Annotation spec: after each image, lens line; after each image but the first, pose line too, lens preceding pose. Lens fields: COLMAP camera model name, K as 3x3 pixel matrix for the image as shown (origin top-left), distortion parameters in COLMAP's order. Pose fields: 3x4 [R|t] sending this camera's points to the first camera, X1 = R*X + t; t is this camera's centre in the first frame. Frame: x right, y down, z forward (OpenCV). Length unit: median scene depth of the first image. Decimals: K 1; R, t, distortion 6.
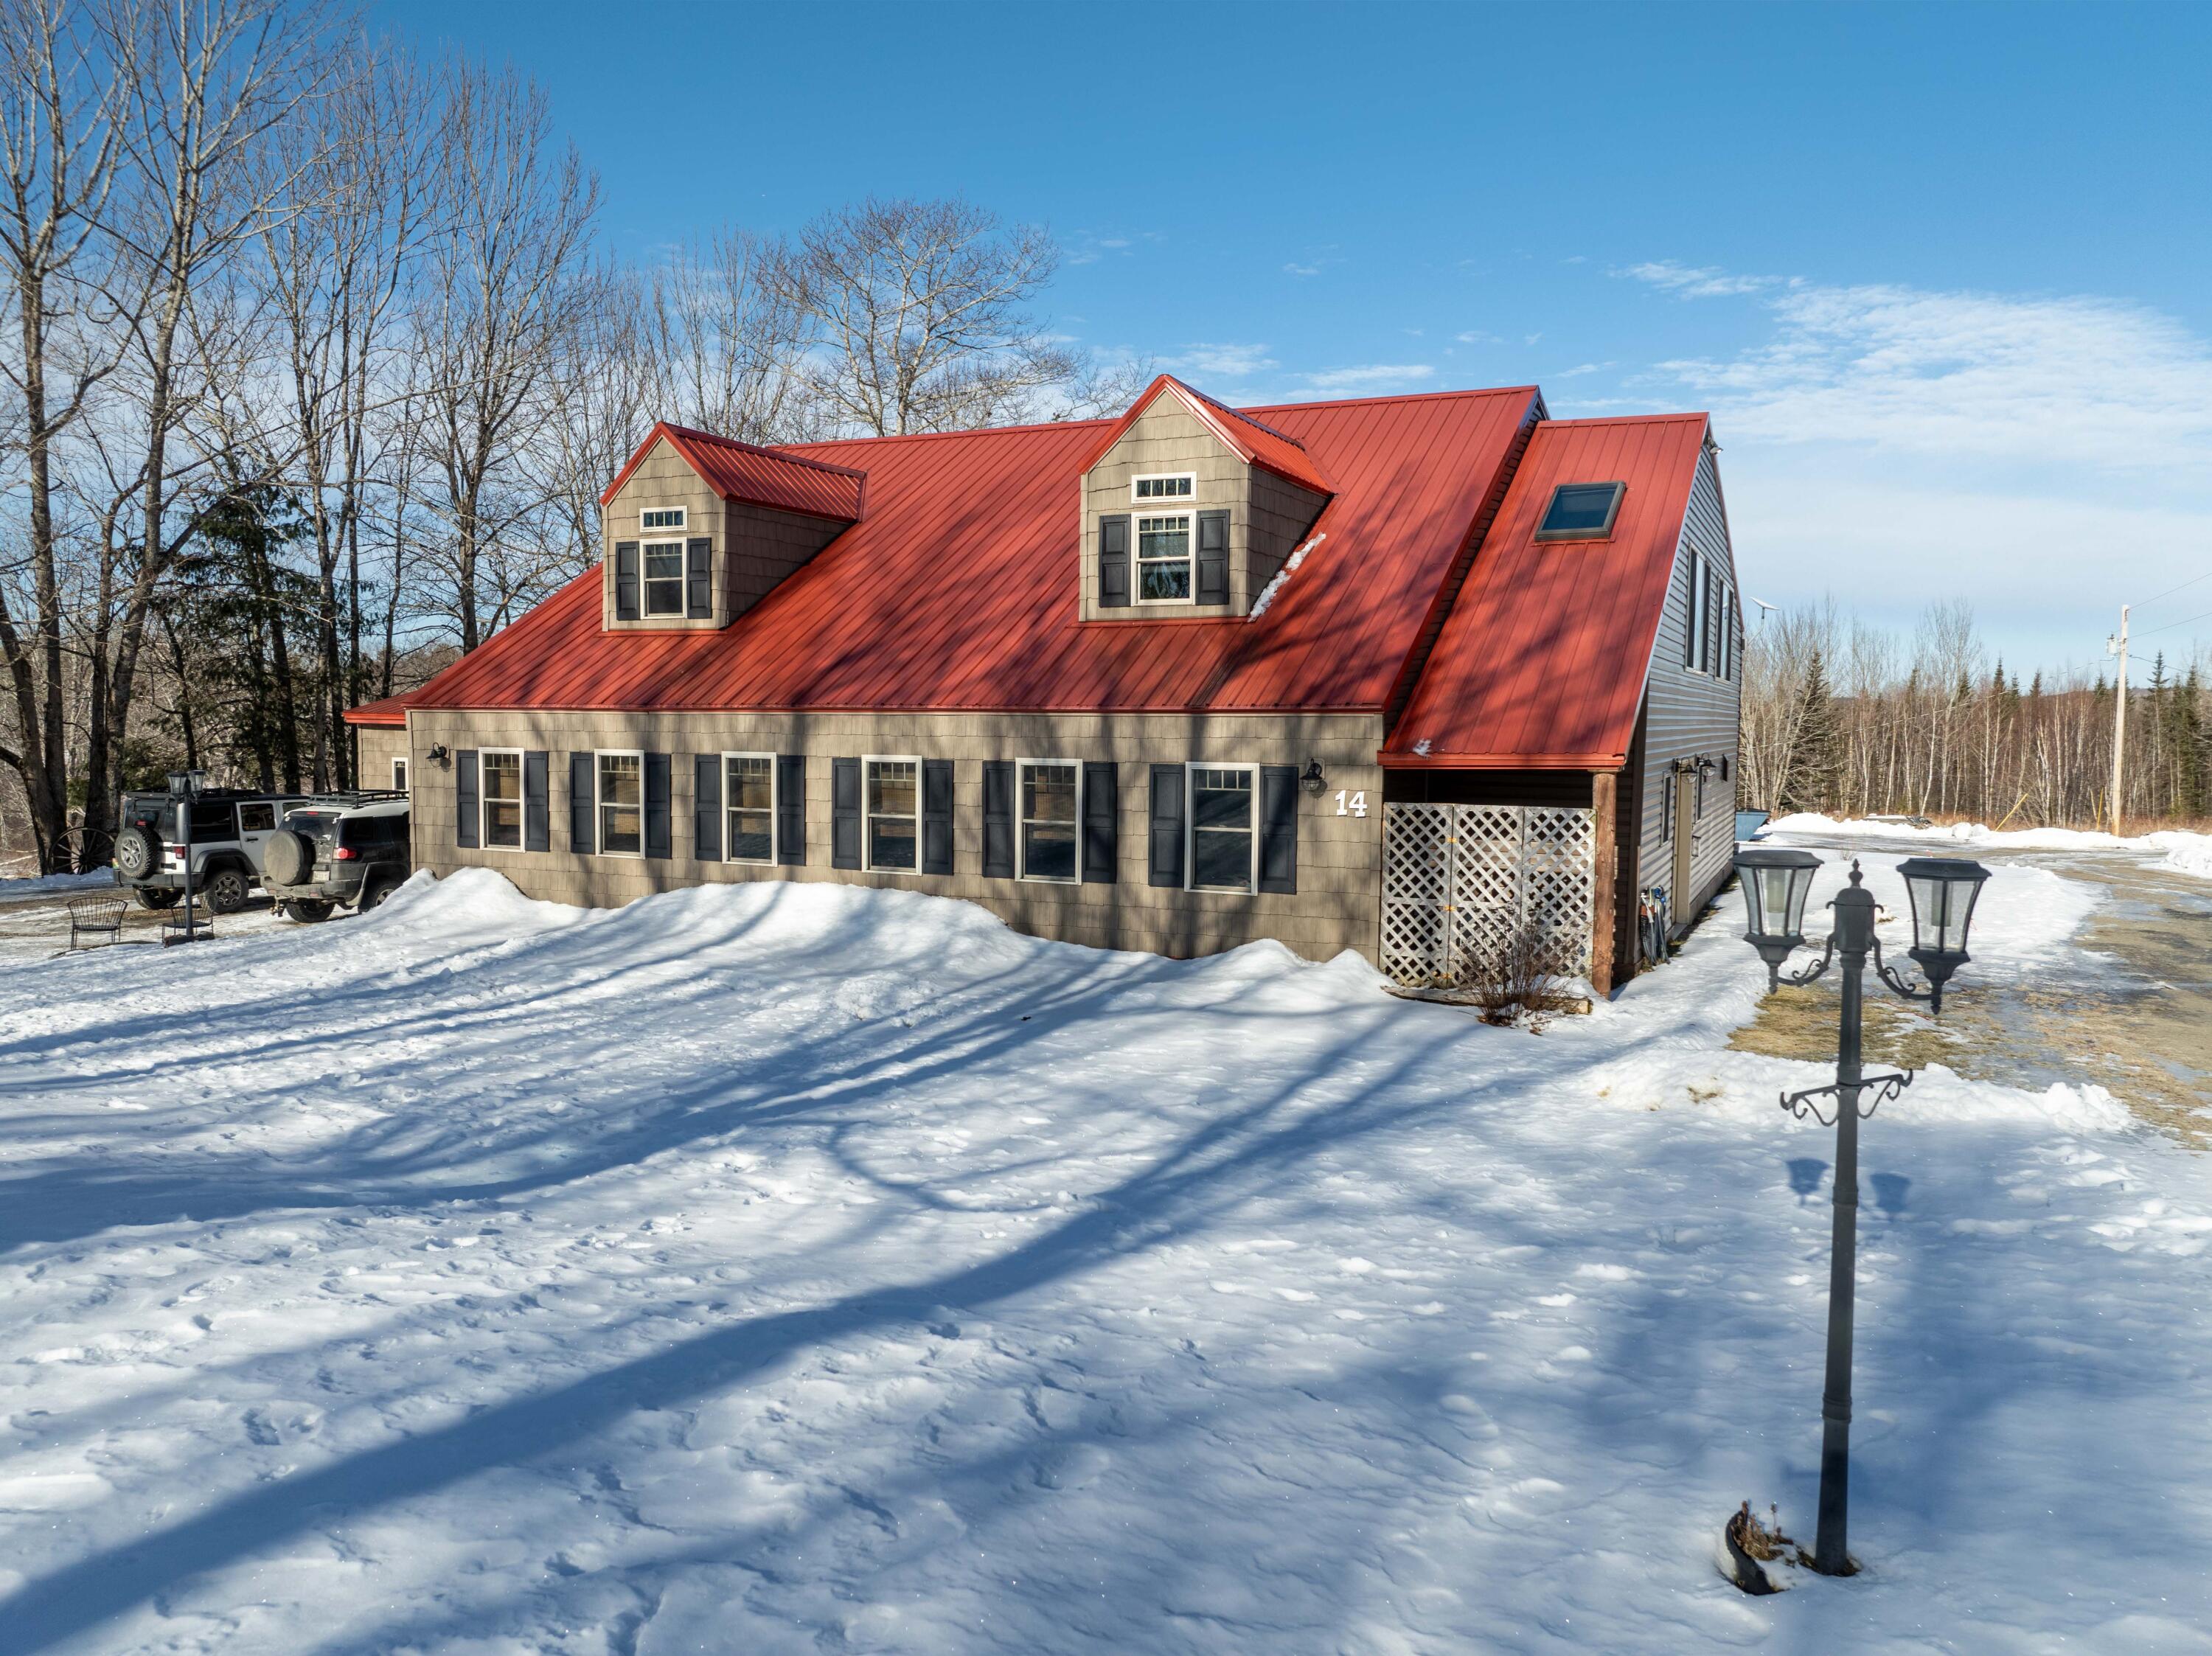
lens RADIAL K [[1557.4, 0, 1101.4], [0, 1557.4, 838.9], [0, 0, 1]] dist [-0.043939, 0.015814]
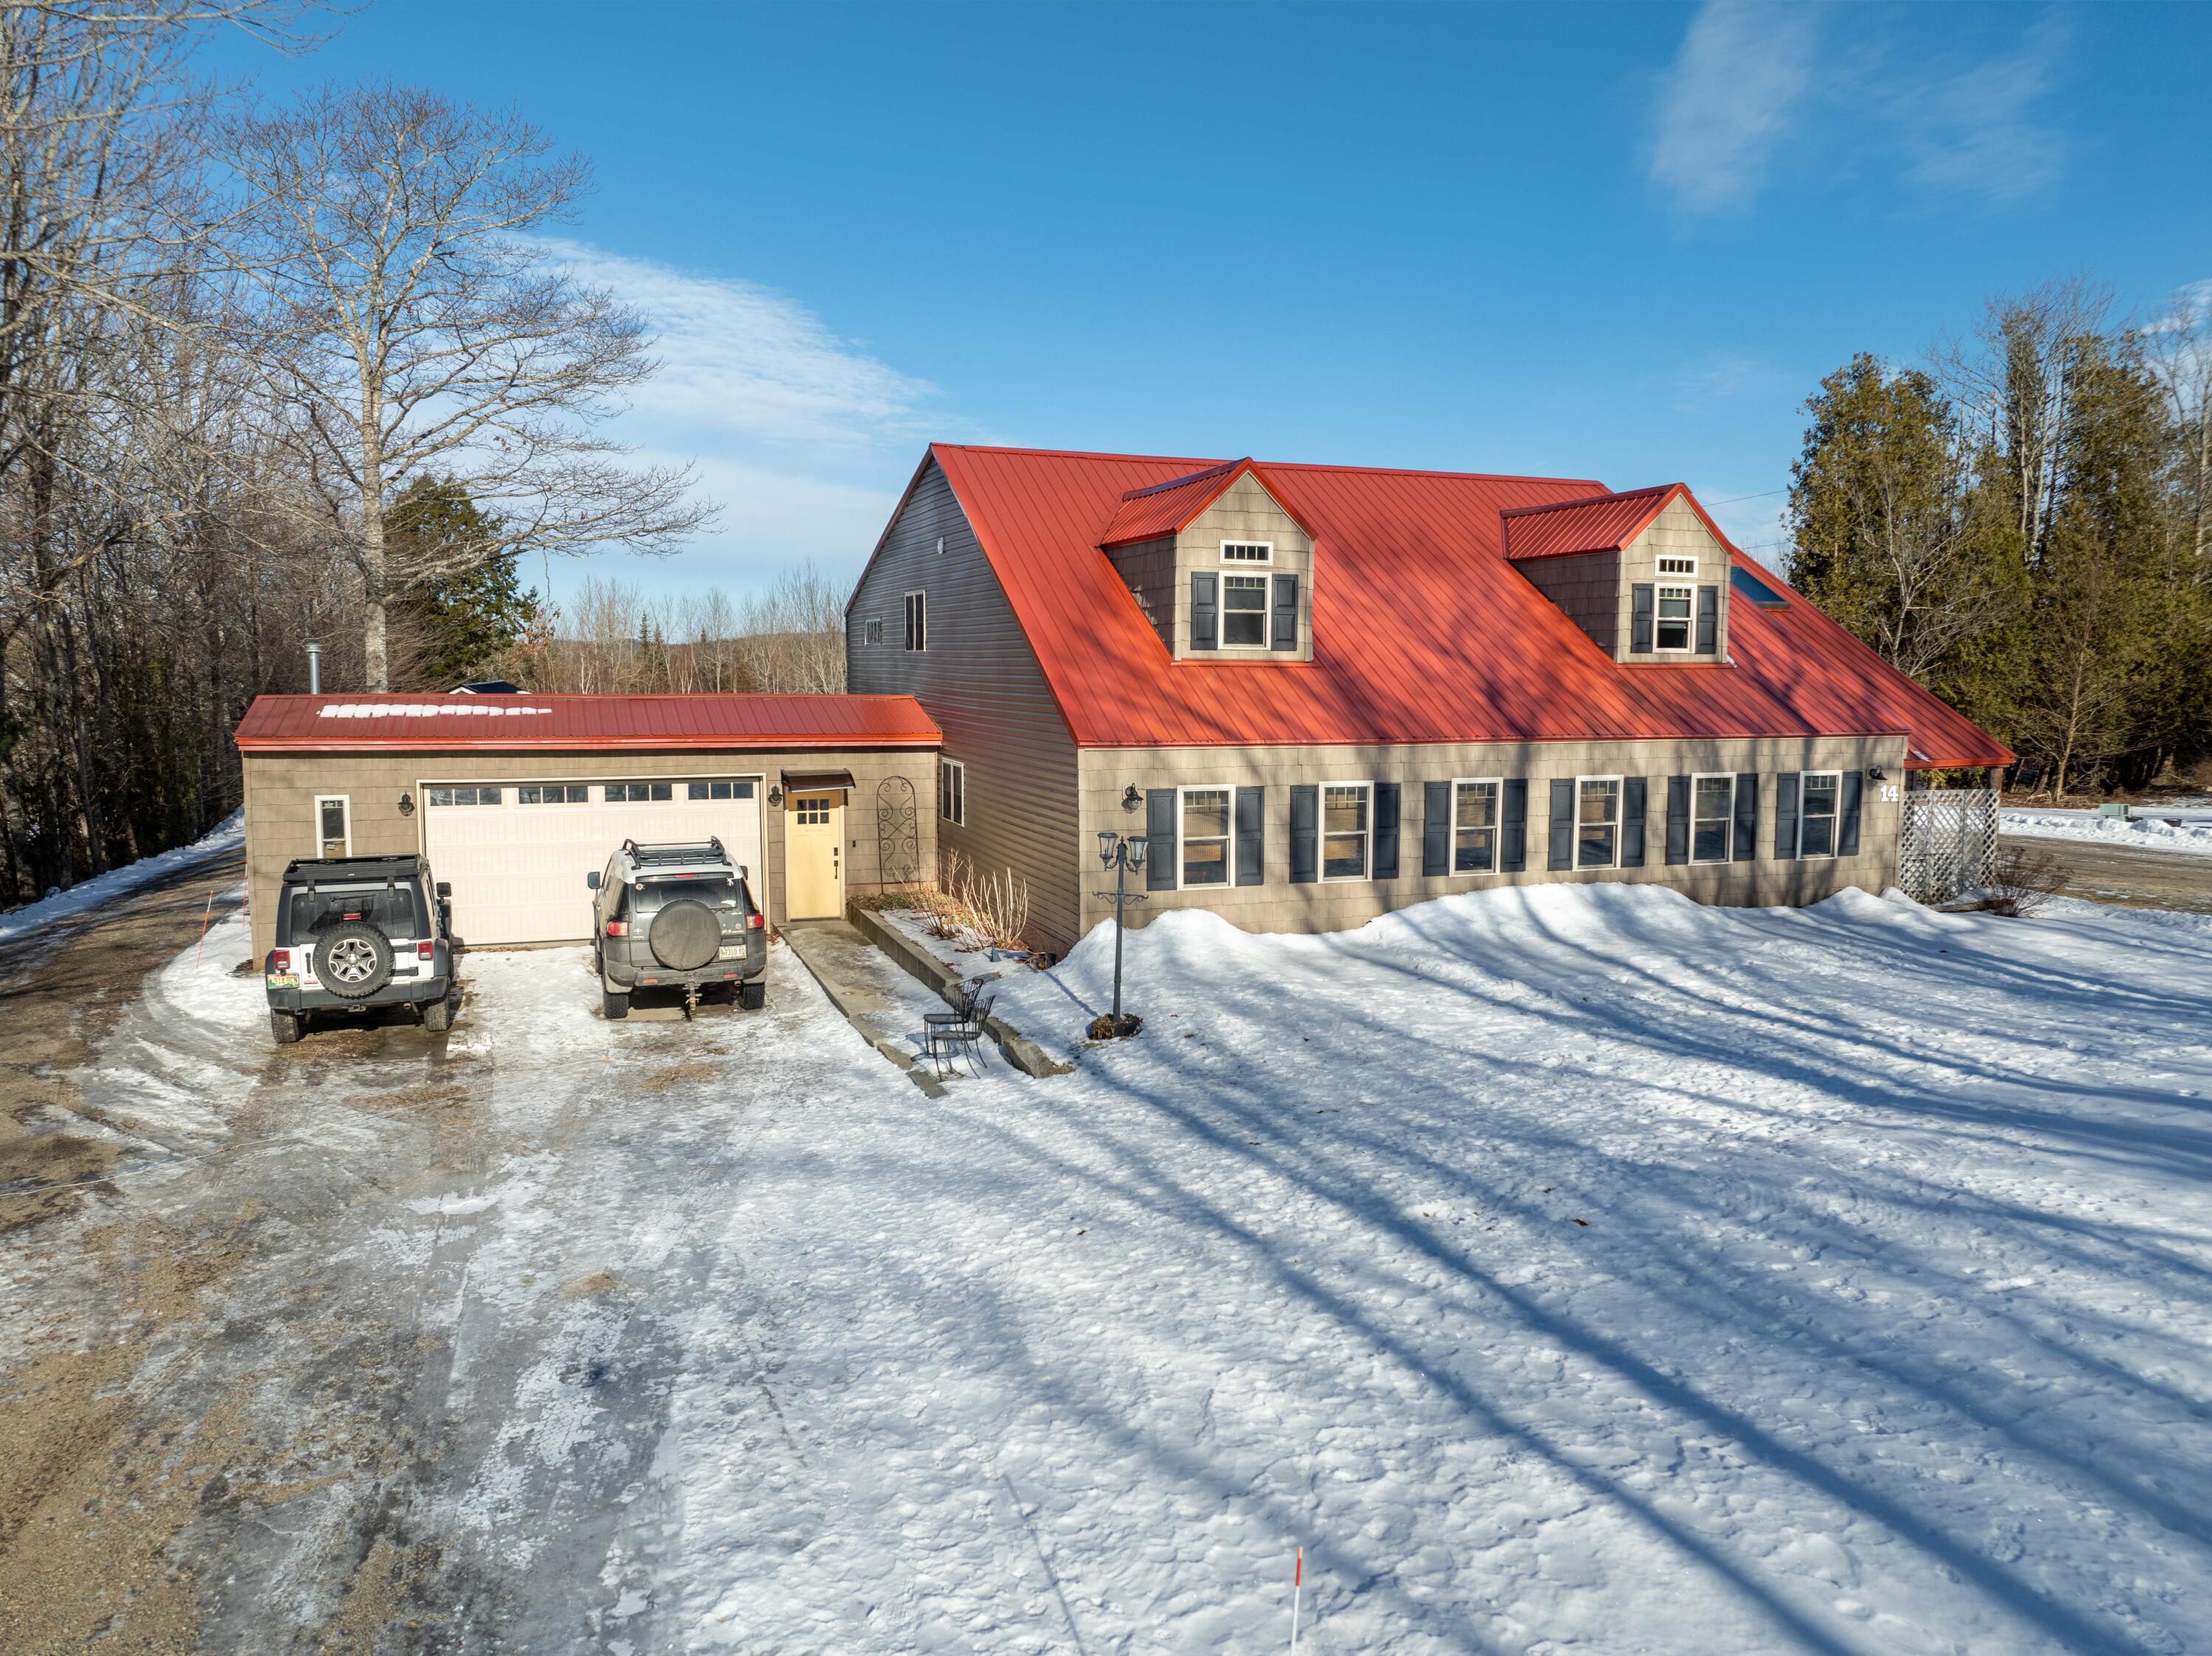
lens RADIAL K [[1556.3, 0, 1104.7], [0, 1556.3, 836.0], [0, 0, 1]] dist [-0.013810, -0.031998]
pose [[0.708704, -0.082080, 0.700715, -1.259731], [0.057190, 0.996624, 0.058899, -0.098690], [-0.703184, -0.001668, 0.711006, 0.384535]]
